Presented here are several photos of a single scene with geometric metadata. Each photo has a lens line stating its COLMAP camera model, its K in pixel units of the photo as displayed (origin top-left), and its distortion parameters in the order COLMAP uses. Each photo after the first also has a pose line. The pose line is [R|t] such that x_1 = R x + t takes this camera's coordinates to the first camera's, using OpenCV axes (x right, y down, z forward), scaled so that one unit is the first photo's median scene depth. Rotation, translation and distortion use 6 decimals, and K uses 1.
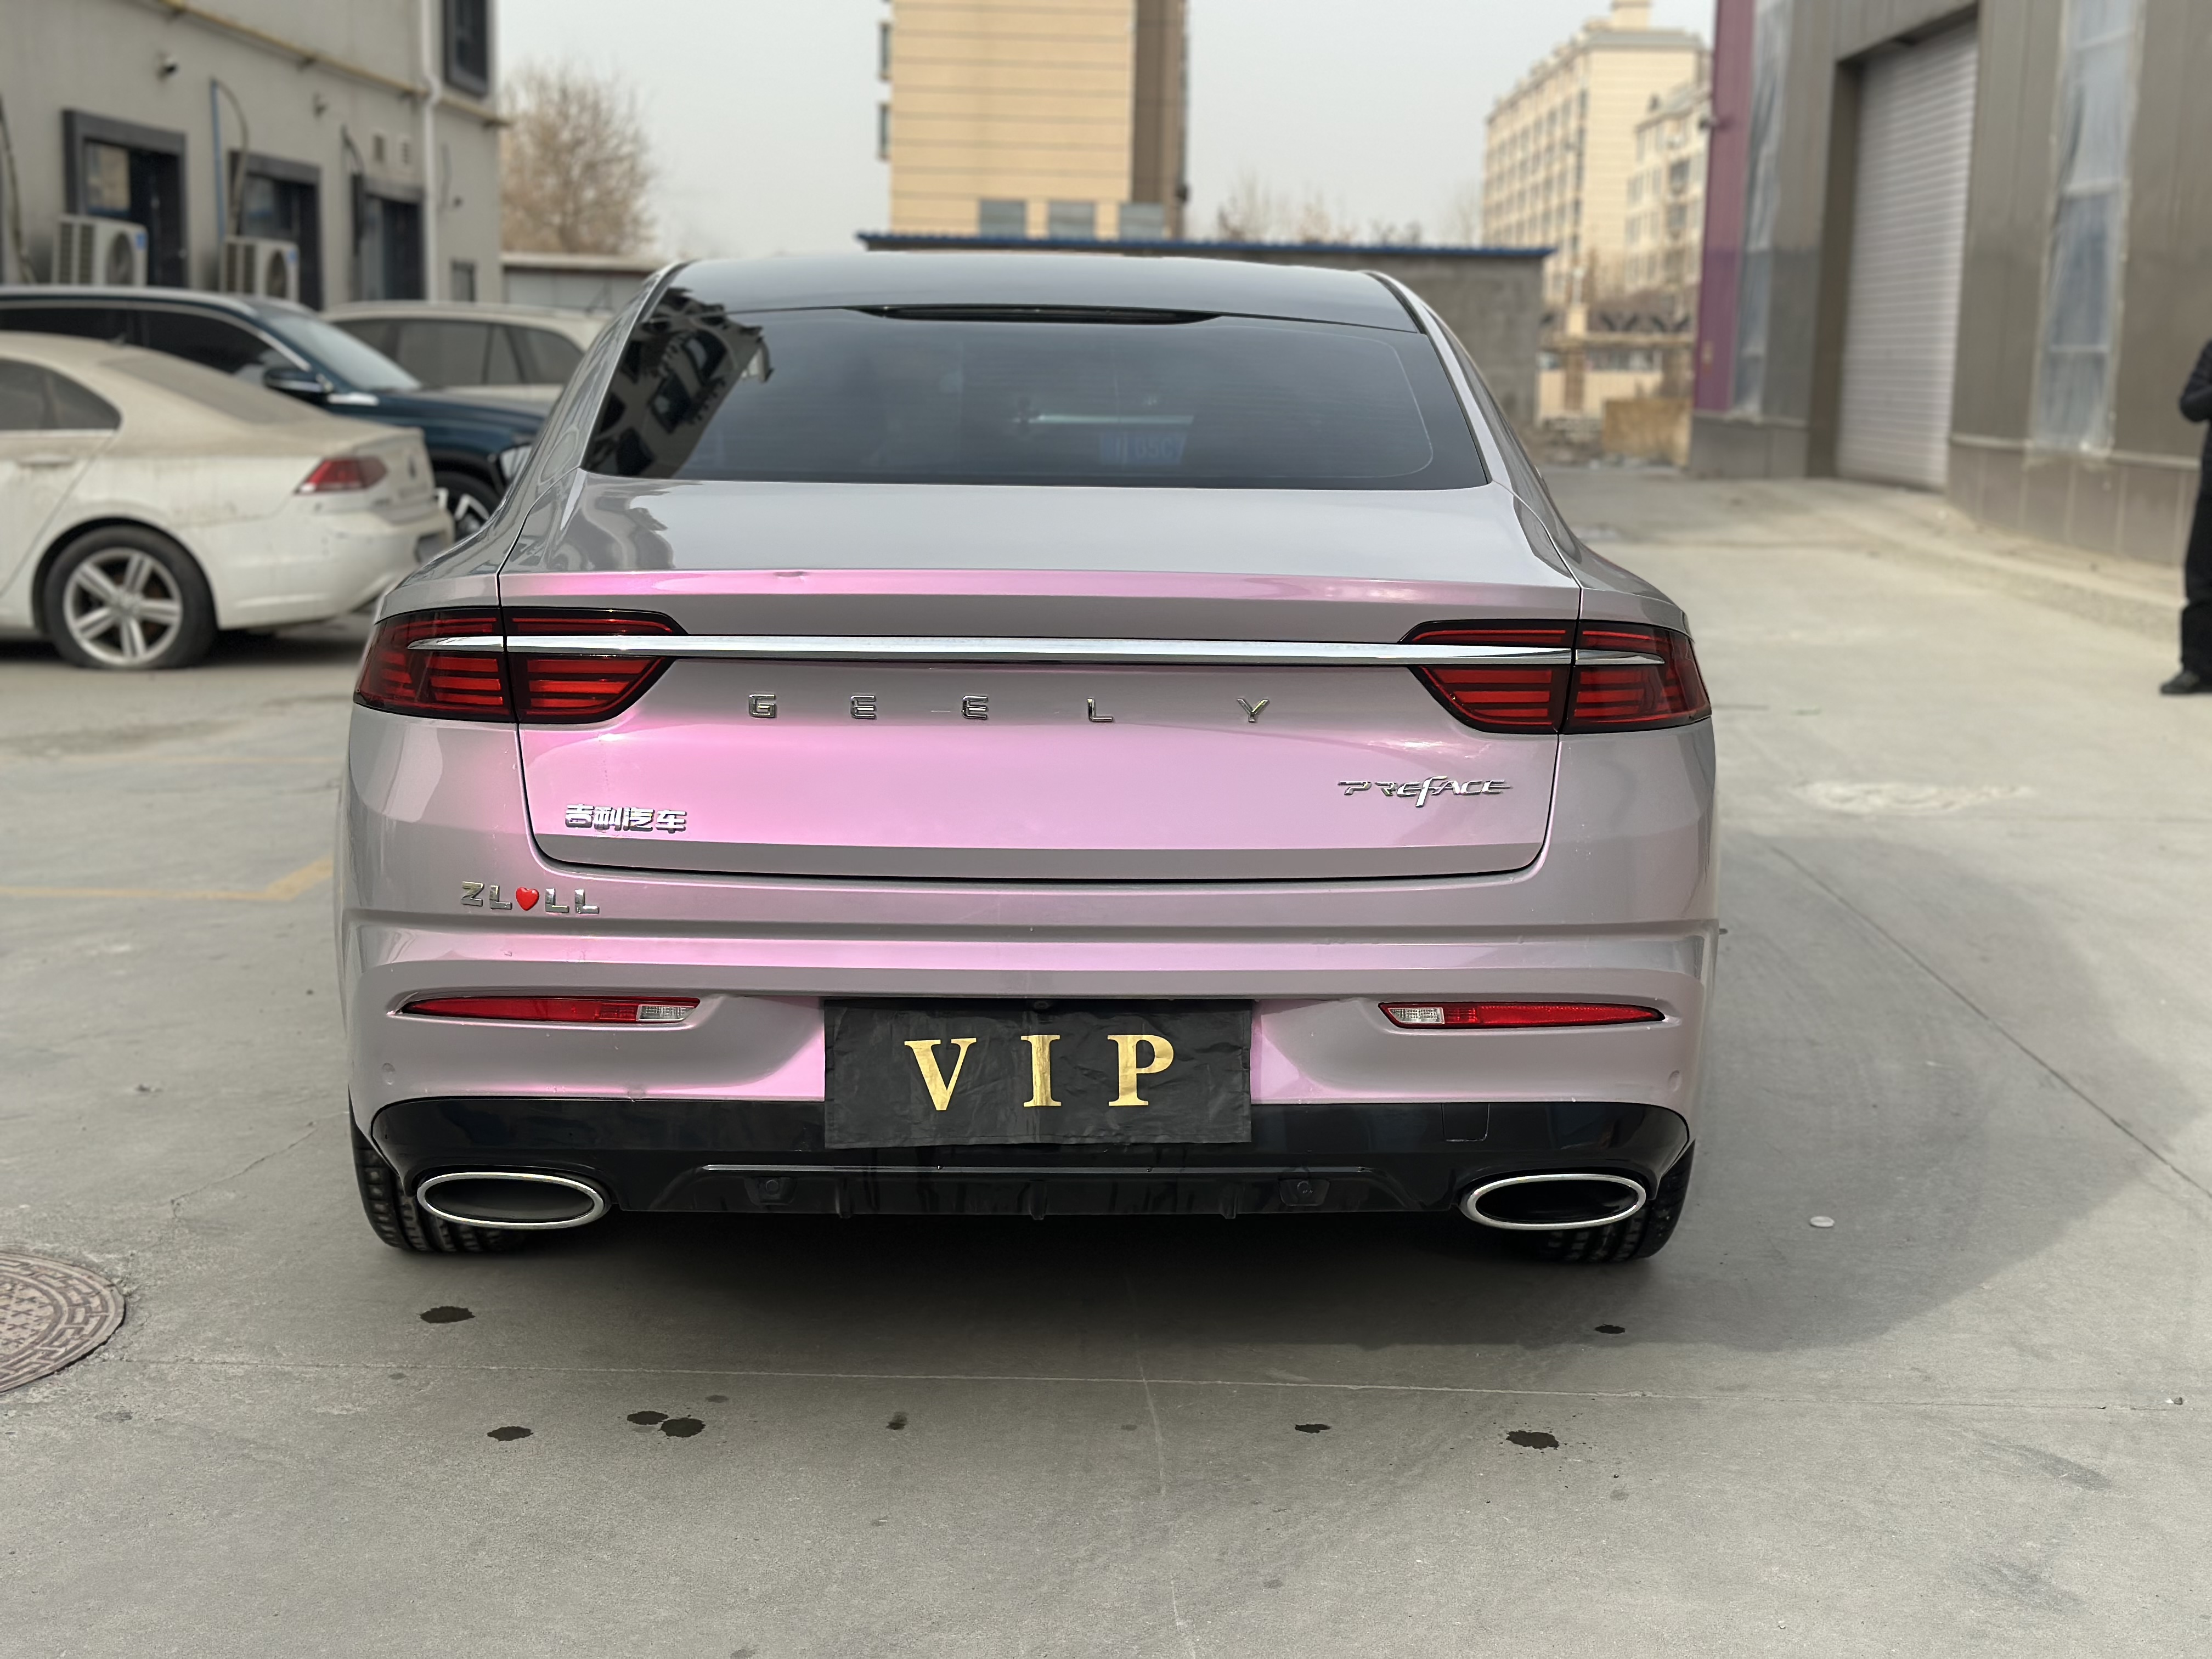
lens RADIAL K [[3085.6, 0, 1105.6], [0, 3085.6, 844.3], [0, 0, 1]] dist [0.112260, 0.000000]
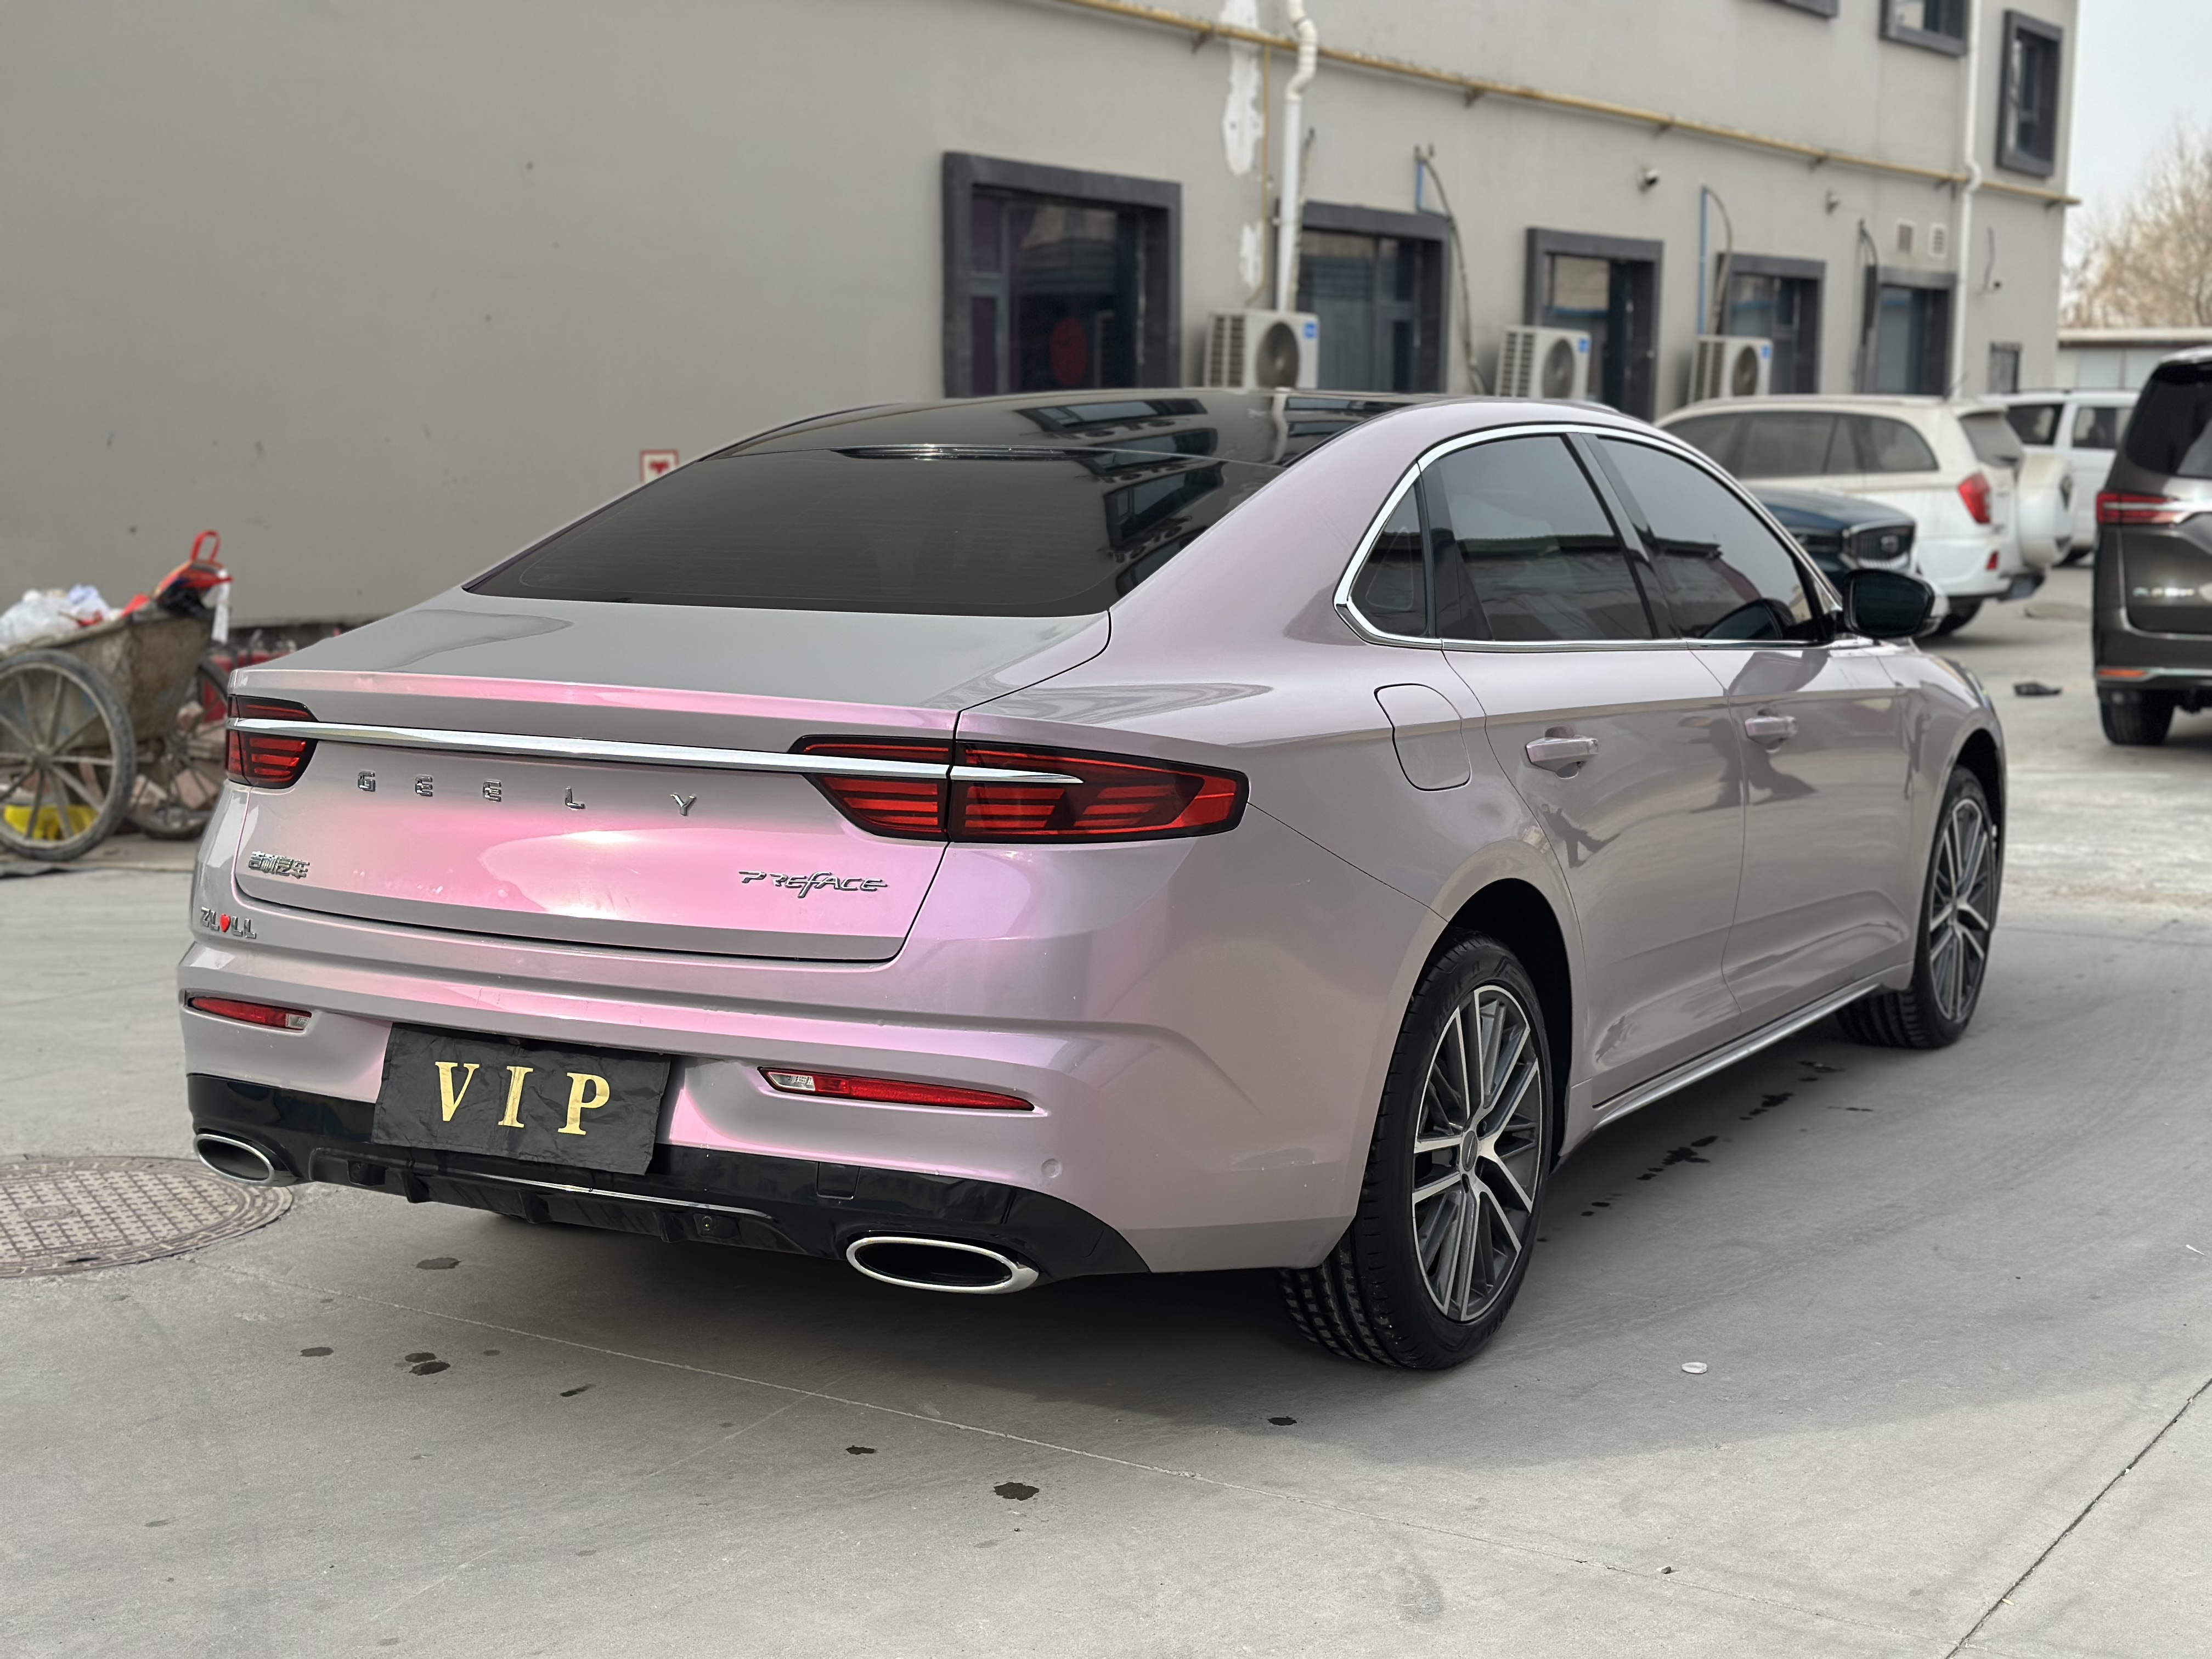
lens RADIAL K [[3085.6, 0, 1096.3], [0, 3085.6, 817.4], [0, 0, 1]] dist [0.112260, 0.000000]
pose [[0.850580, 0.052283, -0.523240, 0.208249], [-0.069568, 0.997487, -0.013420, -0.008953], [0.521224, 0.047815, 0.852079, 0.022910]]
